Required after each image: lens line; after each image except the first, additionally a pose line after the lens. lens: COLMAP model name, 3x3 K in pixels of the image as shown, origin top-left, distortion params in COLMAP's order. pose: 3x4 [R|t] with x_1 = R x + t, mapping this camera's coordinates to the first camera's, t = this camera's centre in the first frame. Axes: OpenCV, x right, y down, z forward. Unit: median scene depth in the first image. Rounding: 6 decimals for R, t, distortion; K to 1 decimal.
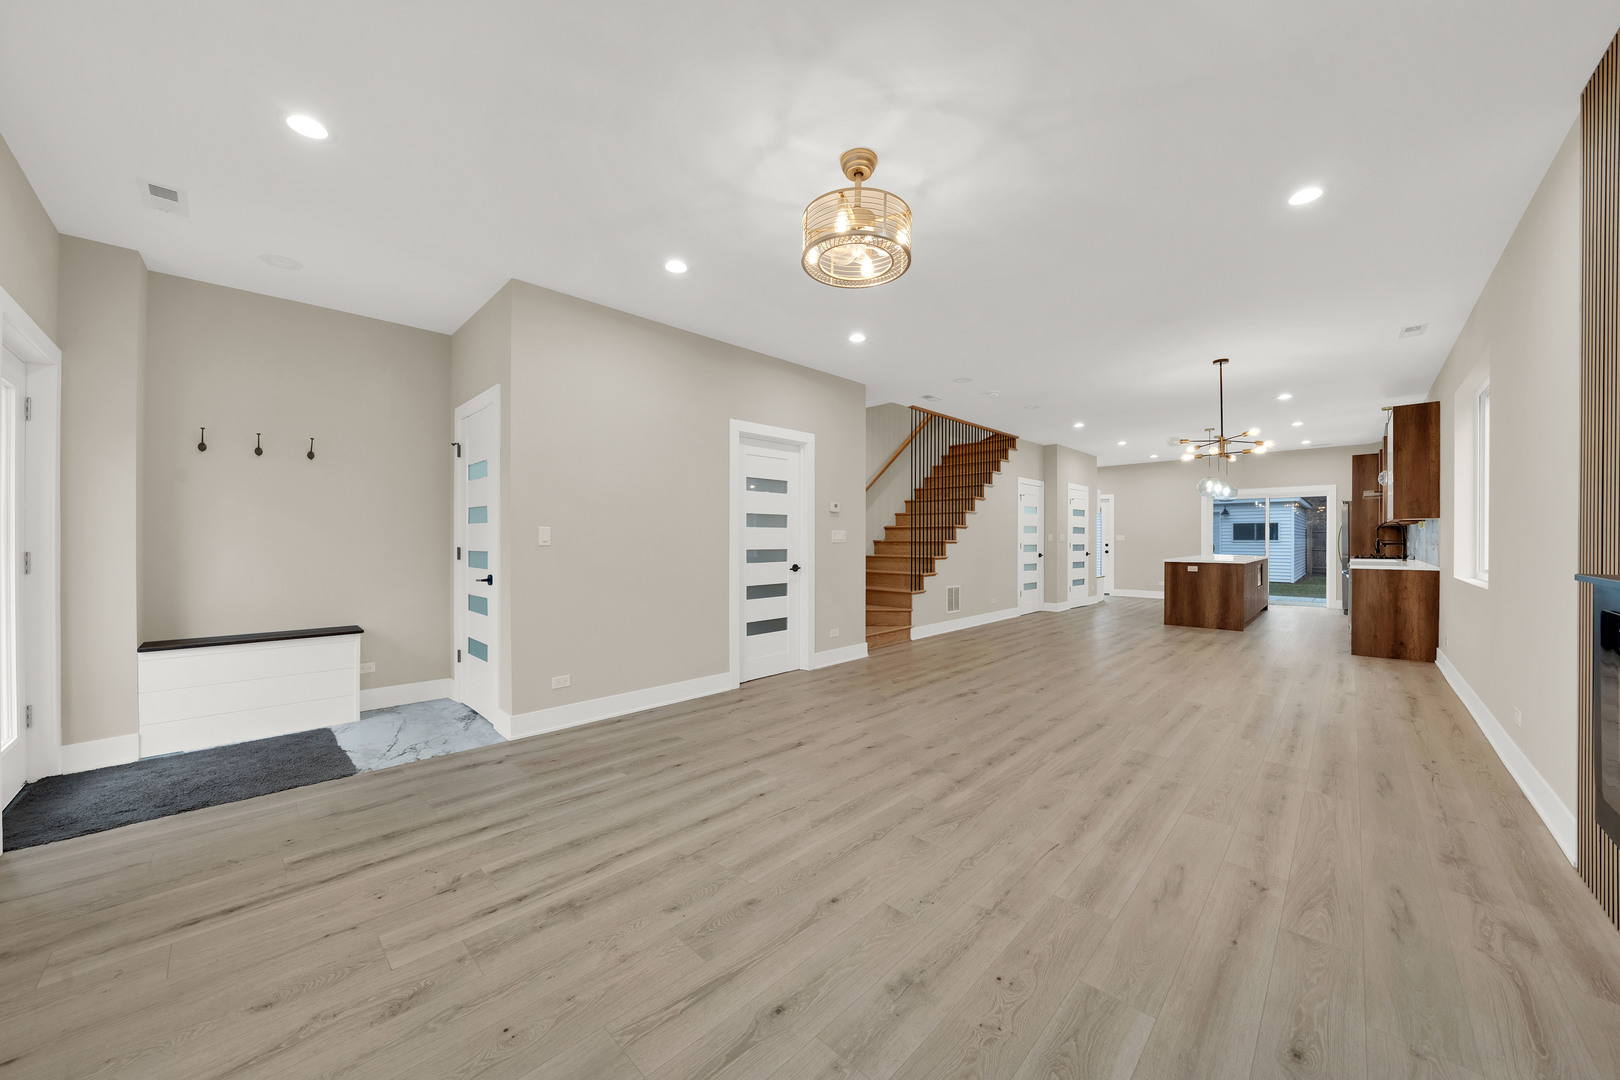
lens RADIAL K [[566.1, 0, 816.8], [0, 566.1, 549.0], [0, 0, 1]] dist [-0.001337, -0.000055]
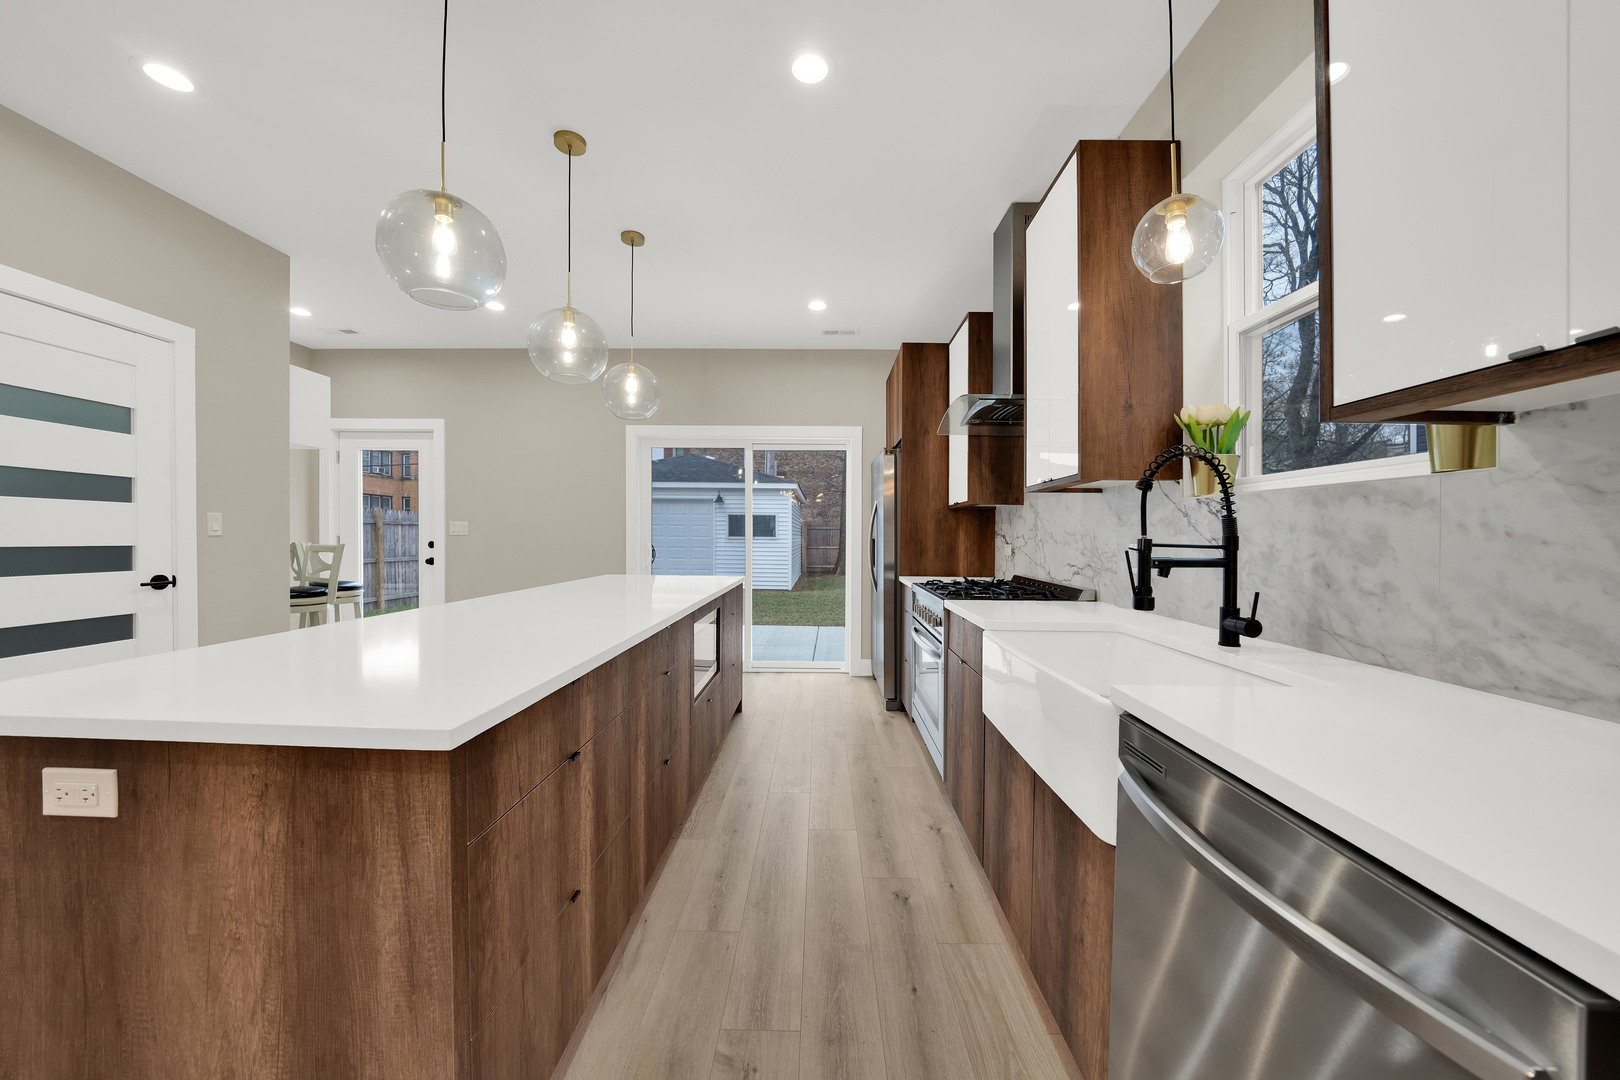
lens RADIAL K [[566.1, 0, 811.8], [0, 566.1, 546.2], [0, 0, 1]] dist [-0.001337, -0.000055]
pose [[0.738768, -0.006296, 0.673931, 0.445958], [0.006329, 0.999977, 0.002405, -0.006082], [-0.673930, 0.002489, 0.738791, 0.531945]]
